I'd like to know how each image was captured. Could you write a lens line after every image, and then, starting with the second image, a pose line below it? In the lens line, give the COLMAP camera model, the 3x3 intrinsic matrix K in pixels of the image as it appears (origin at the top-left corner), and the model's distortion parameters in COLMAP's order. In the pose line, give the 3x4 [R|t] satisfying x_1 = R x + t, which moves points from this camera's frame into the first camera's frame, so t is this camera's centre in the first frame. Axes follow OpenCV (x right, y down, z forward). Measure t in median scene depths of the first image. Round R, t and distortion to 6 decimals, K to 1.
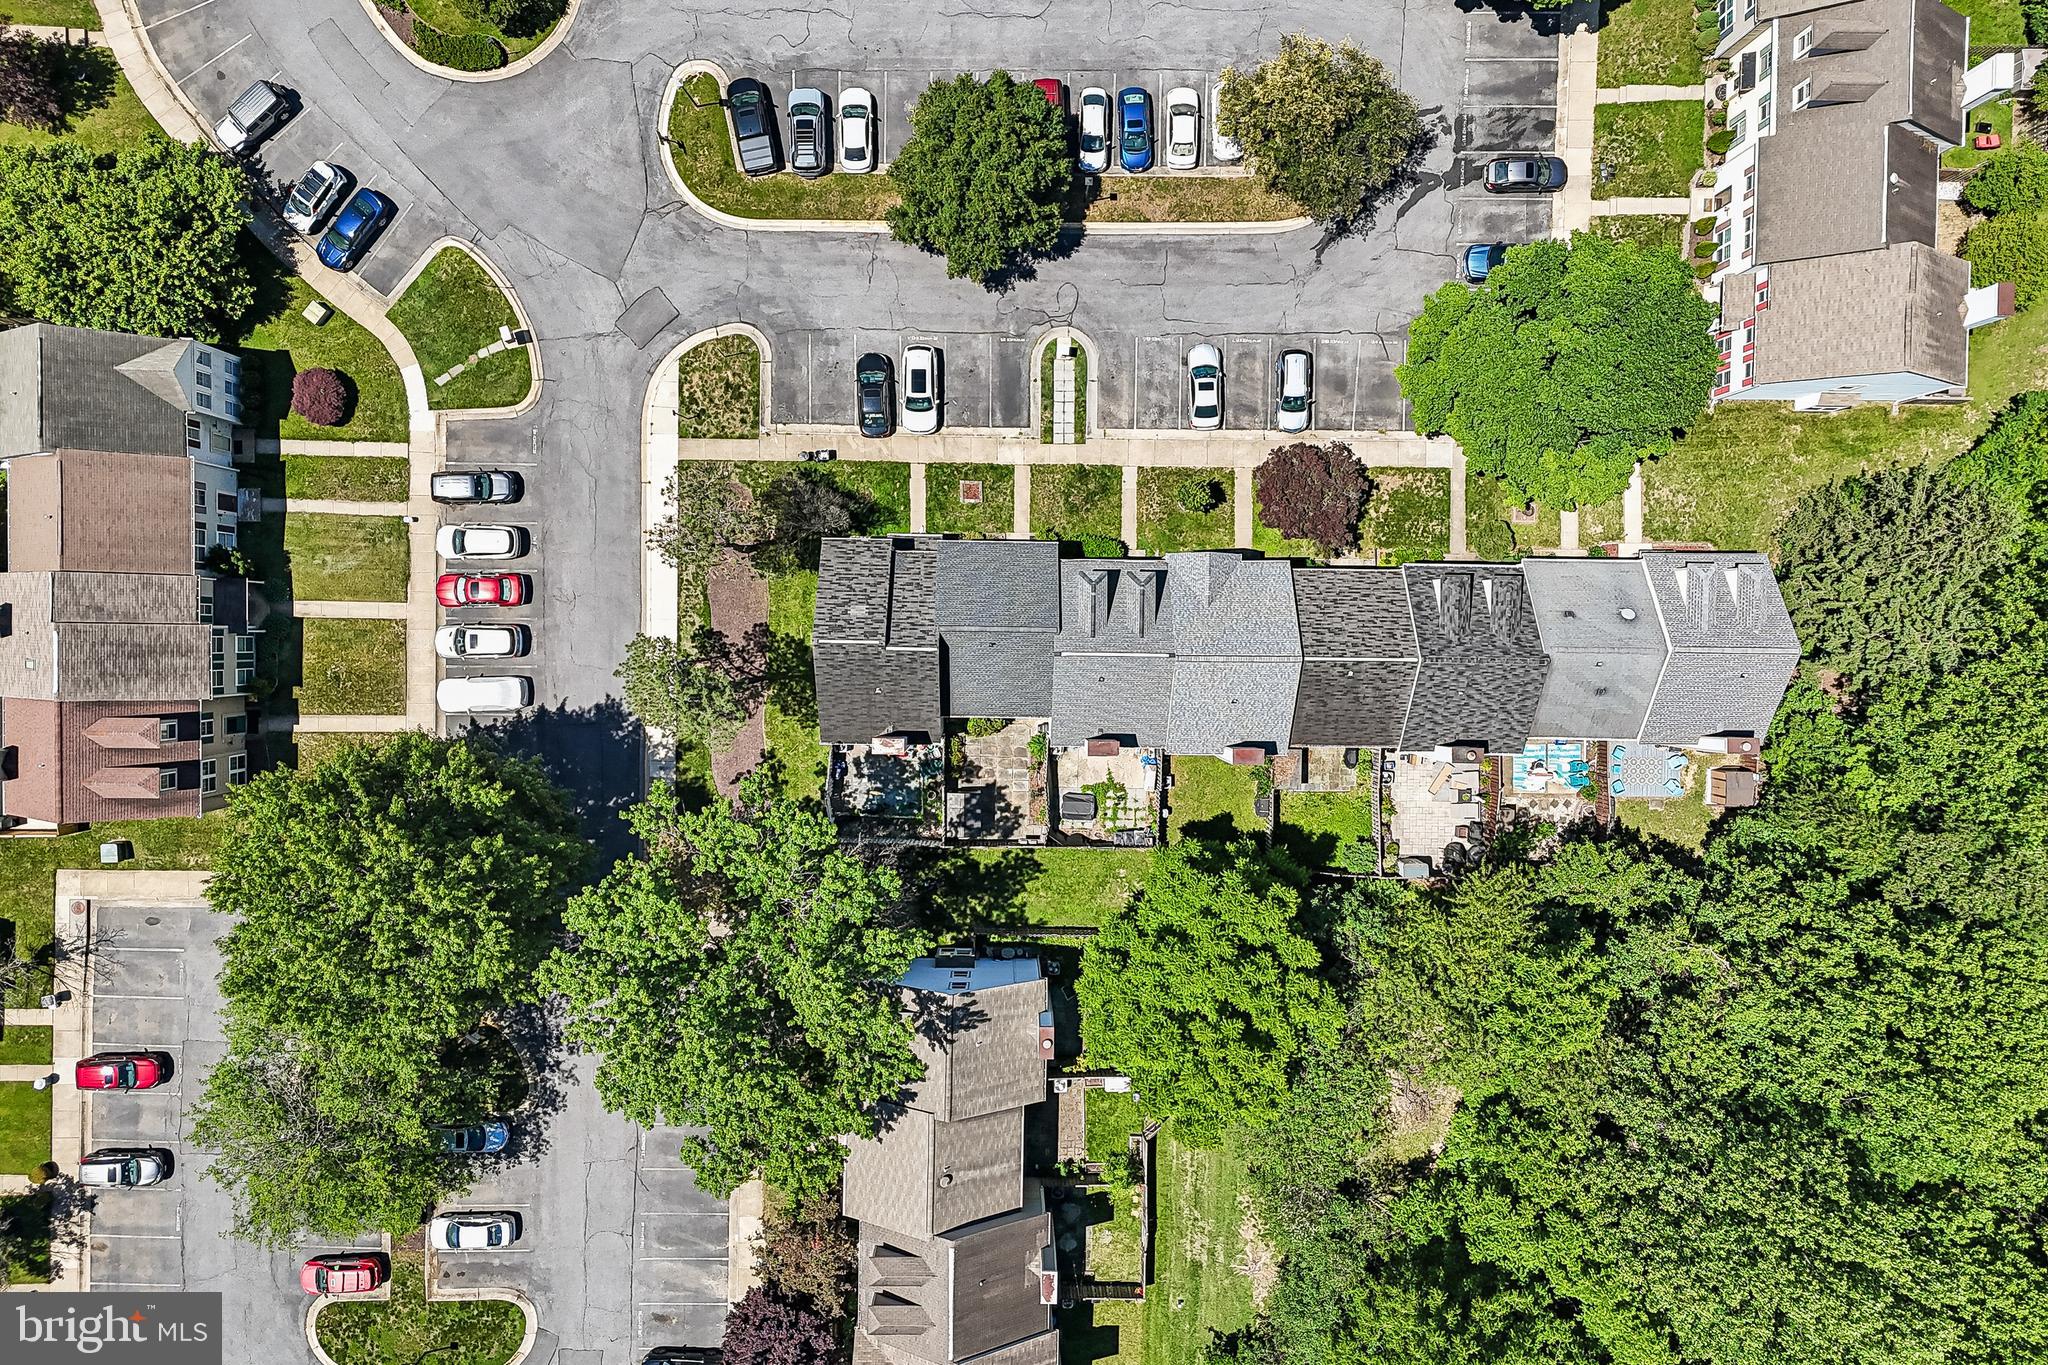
lens RADIAL K [[1504.8, 0, 1030.9], [0, 1504.8, 685.8], [0, 0, 1]] dist [0.085546, -0.091463]
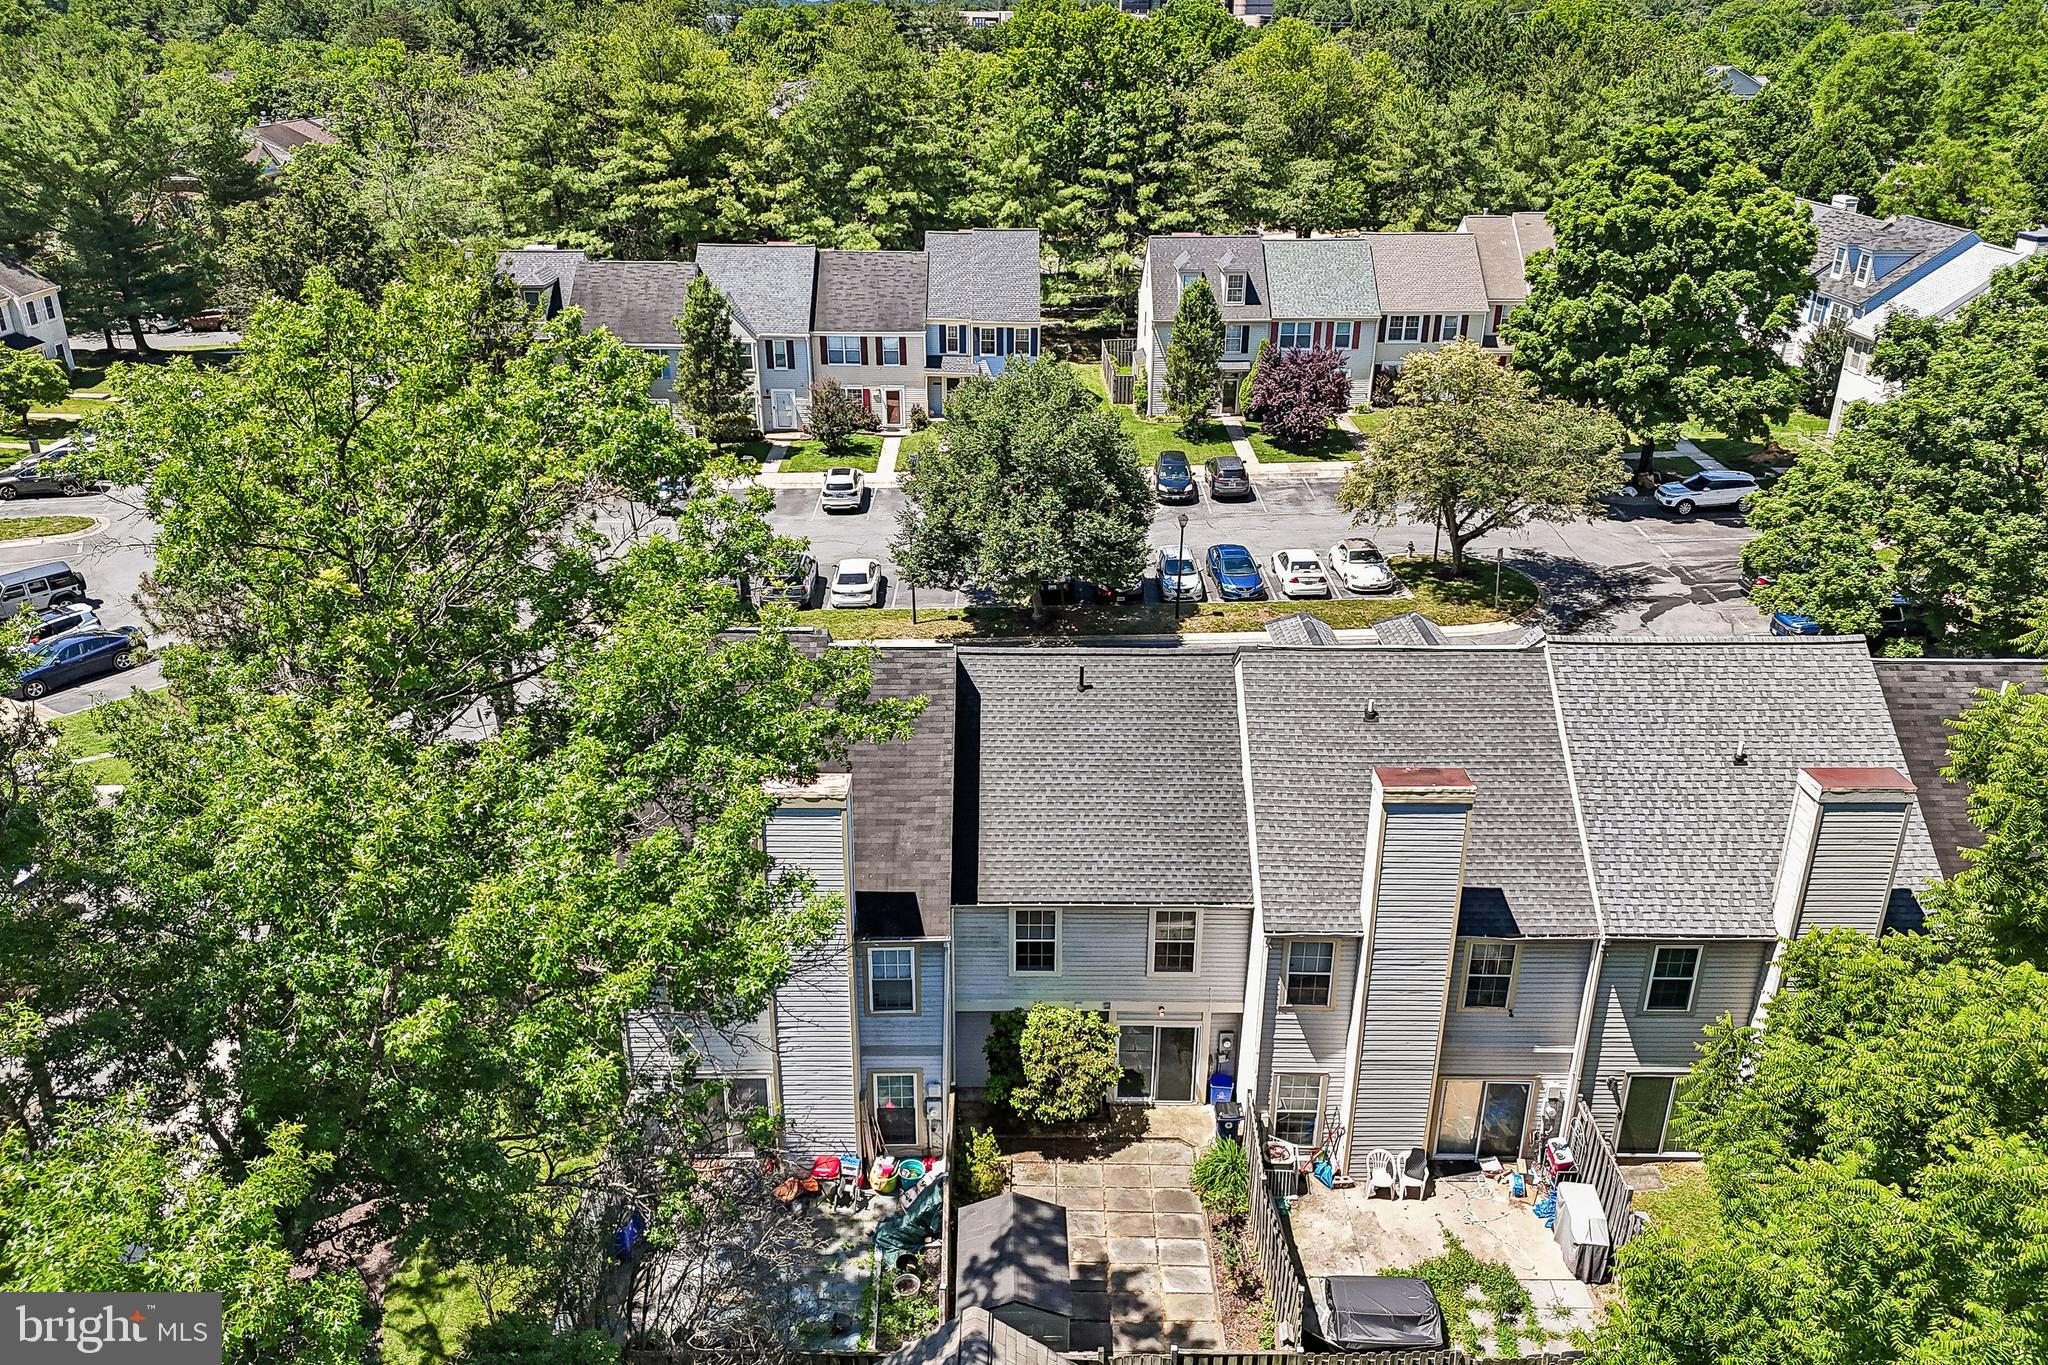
lens RADIAL K [[1504.8, 0, 1028.6], [0, 1504.8, 679.2], [0, 0, 1]] dist [0.085546, -0.091463]
pose [[0.999589, -0.025186, 0.013717, -0.042075], [0.022346, 0.384179, -0.922988, 0.319797], [0.017976, 0.922915, 0.384584, 0.759865]]
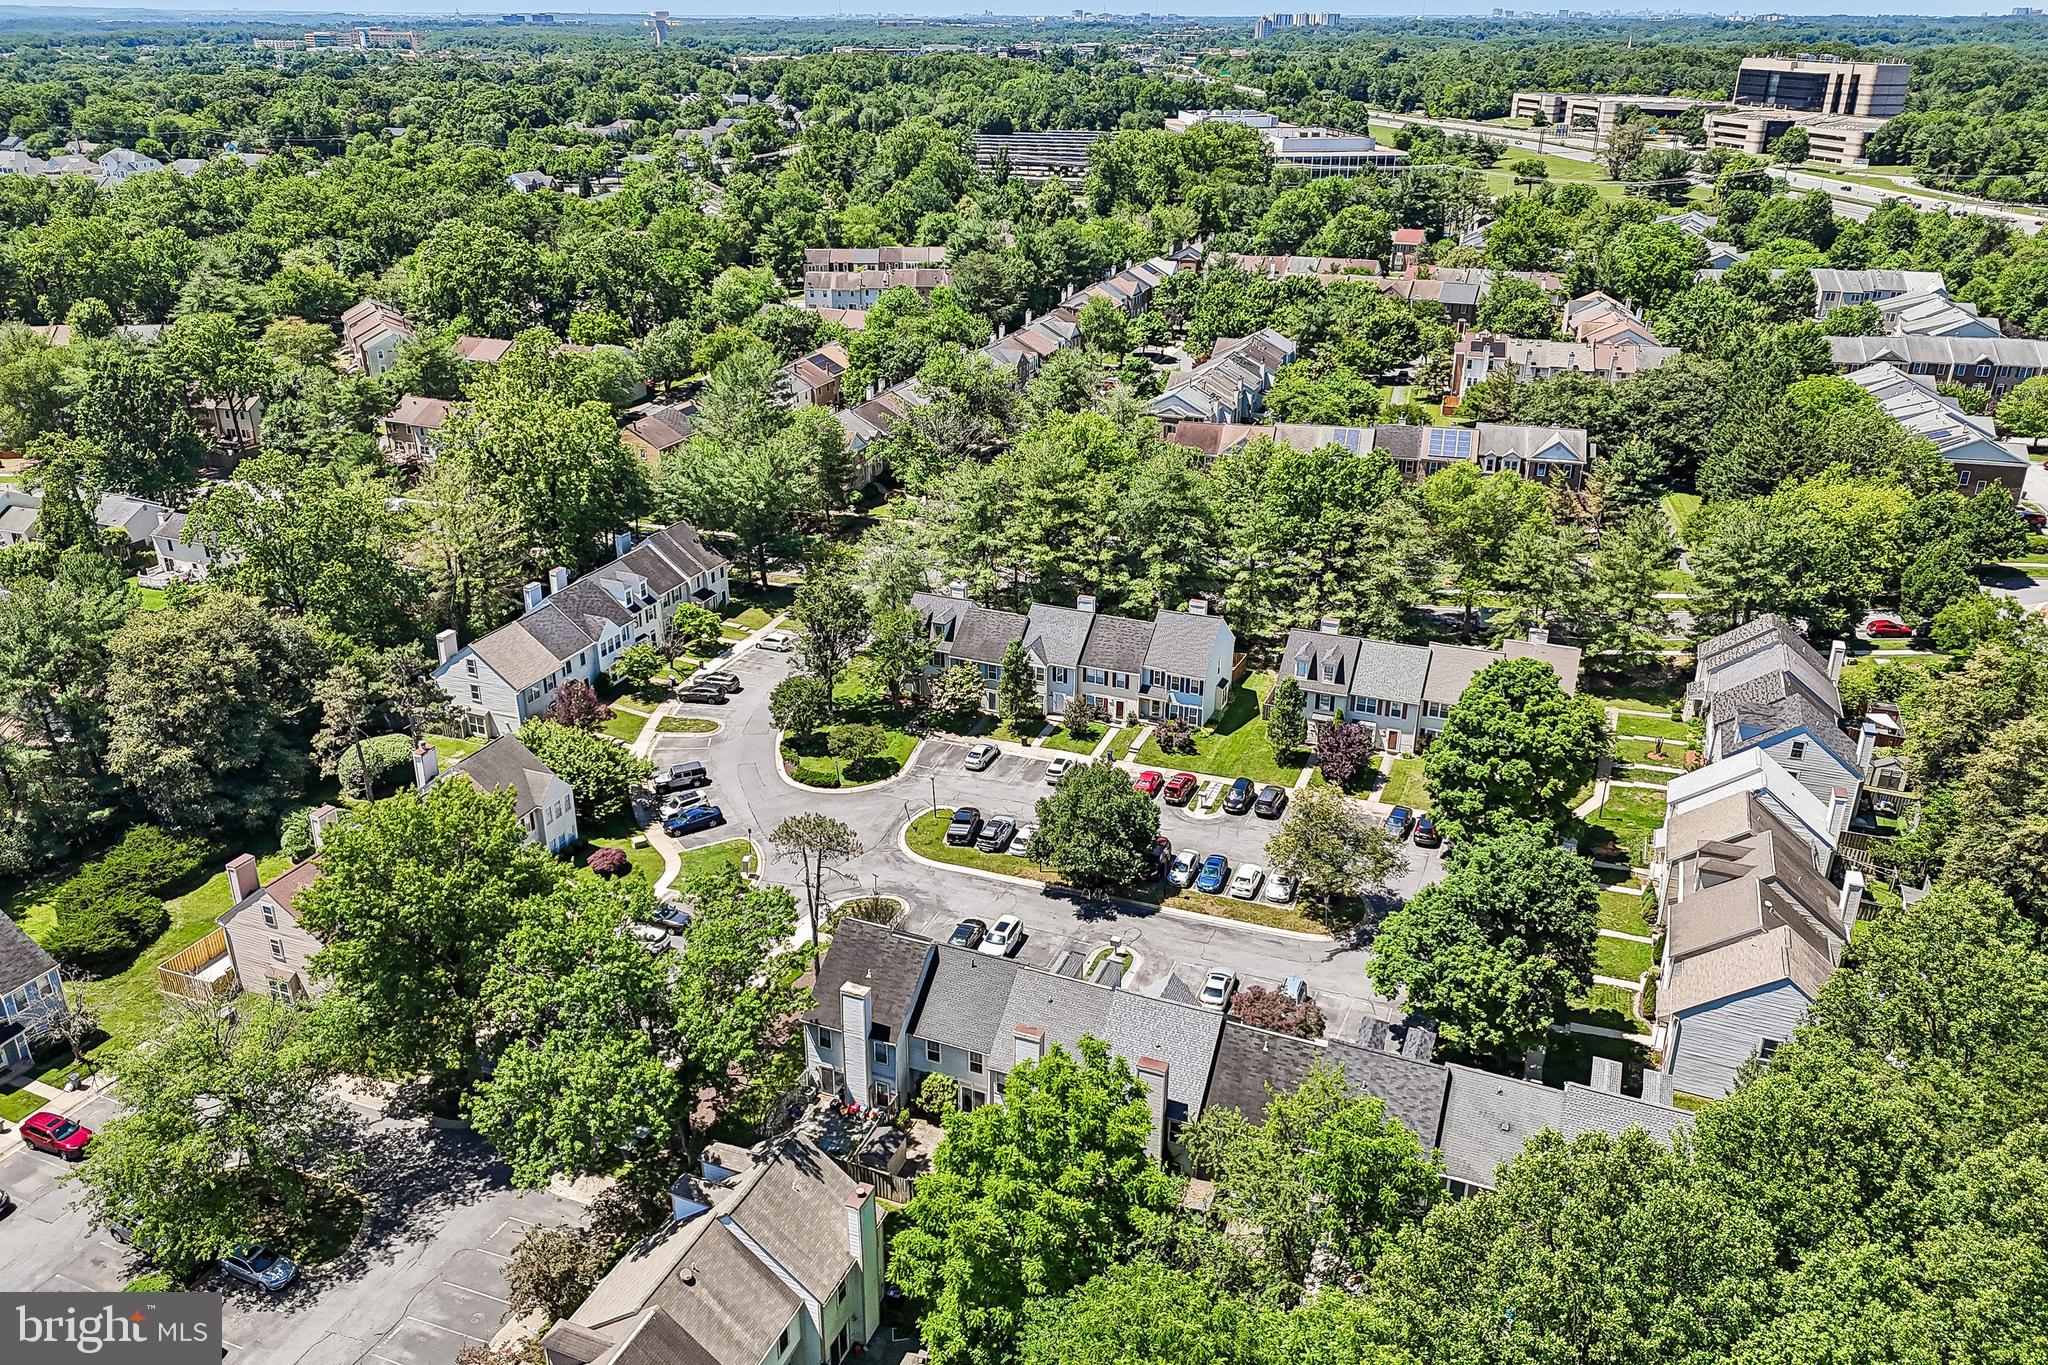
lens RADIAL K [[1504.8, 0, 1029.0], [0, 1504.8, 681.2], [0, 0, 1]] dist [0.085546, -0.091463]
pose [[0.932406, 0.130614, -0.336985, 0.350244], [-0.361345, 0.354889, -0.862255, 0.817953], [0.006970, 0.925740, 0.378097, 0.309753]]
